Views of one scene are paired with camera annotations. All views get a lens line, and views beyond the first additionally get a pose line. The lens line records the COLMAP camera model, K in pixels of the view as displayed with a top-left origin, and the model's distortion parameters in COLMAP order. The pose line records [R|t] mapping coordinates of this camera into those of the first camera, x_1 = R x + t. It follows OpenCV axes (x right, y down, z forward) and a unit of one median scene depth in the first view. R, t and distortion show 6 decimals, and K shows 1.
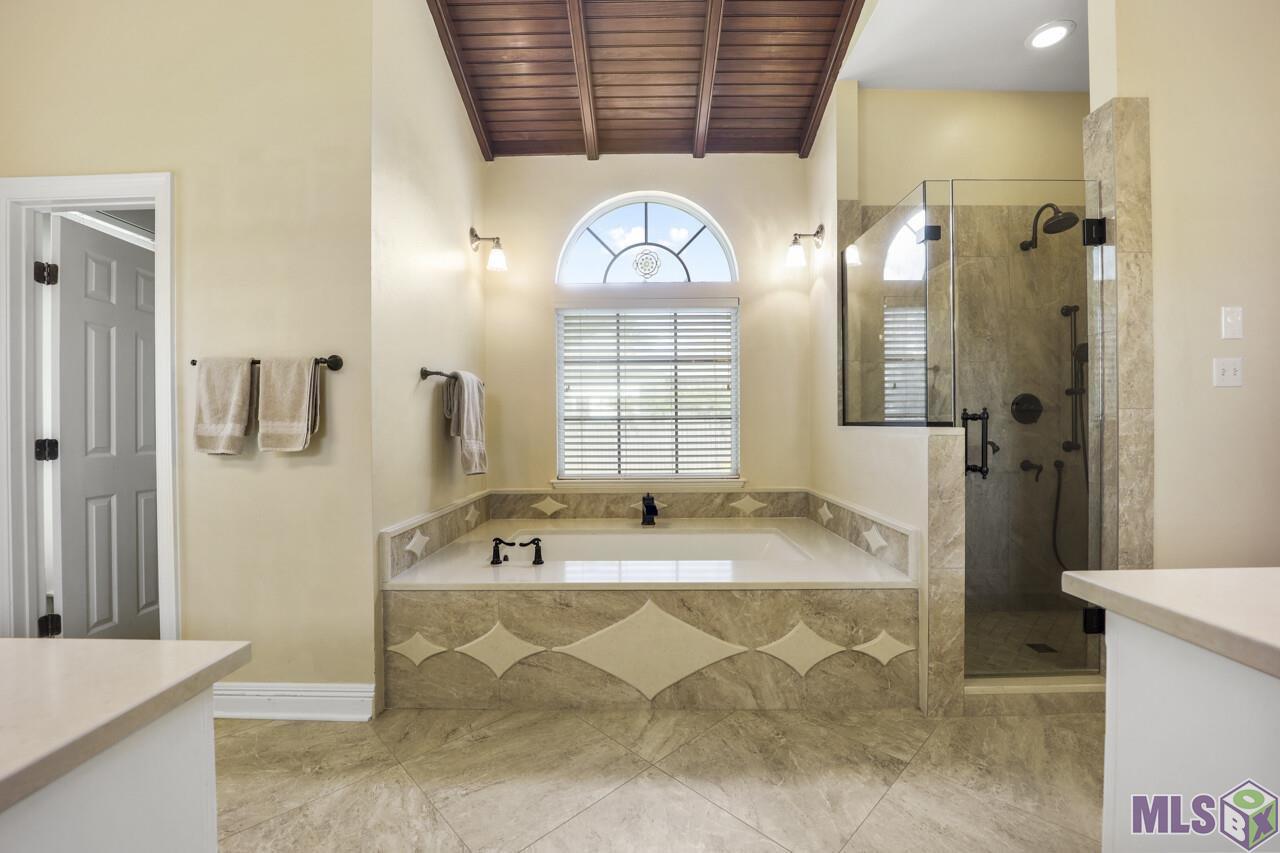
lens RADIAL K [[522.4, 0, 634.4], [0, 522.4, 428.0], [0, 0, 1]] dist [-0.019154, -0.000253]
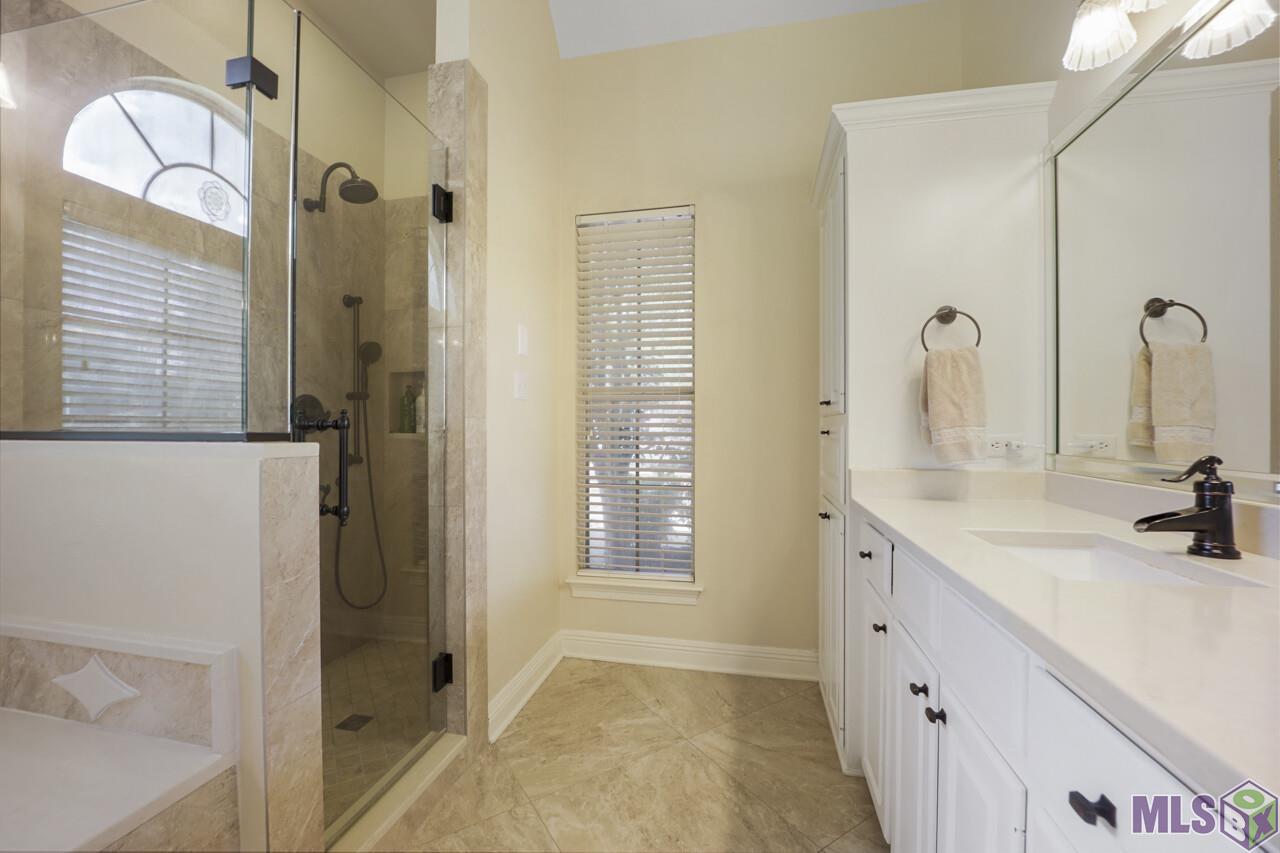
lens RADIAL K [[522.4, 0, 644.6], [0, 522.4, 428.0], [0, 0, 1]] dist [-0.019154, -0.000253]
pose [[0.194435, 0.005914, 0.980898, 0.134752], [0.005483, 0.999960, -0.007116, -0.011184], [-0.980900, 0.006762, 0.194394, 0.509725]]
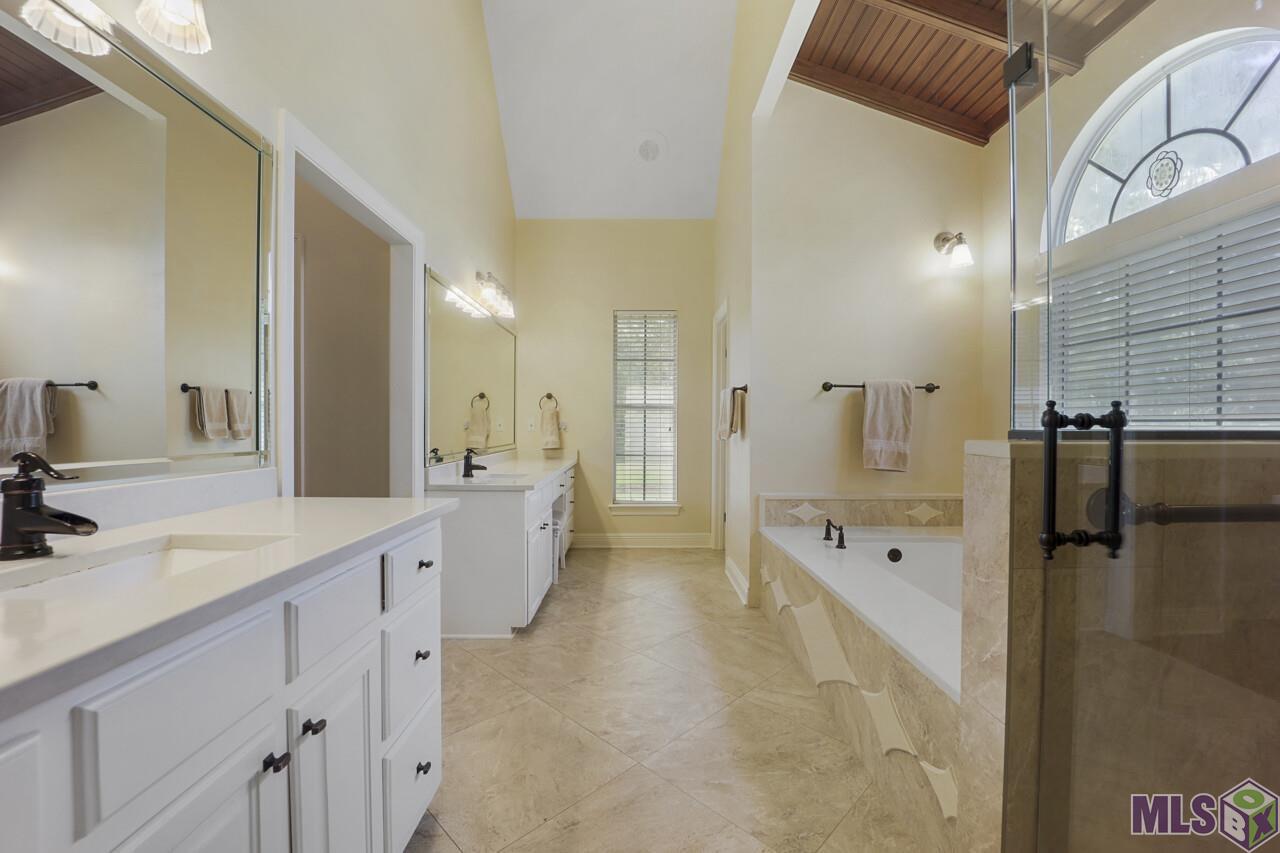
lens RADIAL K [[522.4, 0, 638.9], [0, 522.4, 422.6], [0, 0, 1]] dist [-0.019154, -0.000253]
pose [[0.011878, 0.004815, -0.999918, 1.085751], [-0.009023, 0.999948, 0.004708, -0.018966], [0.999889, 0.008967, 0.011920, 0.615390]]
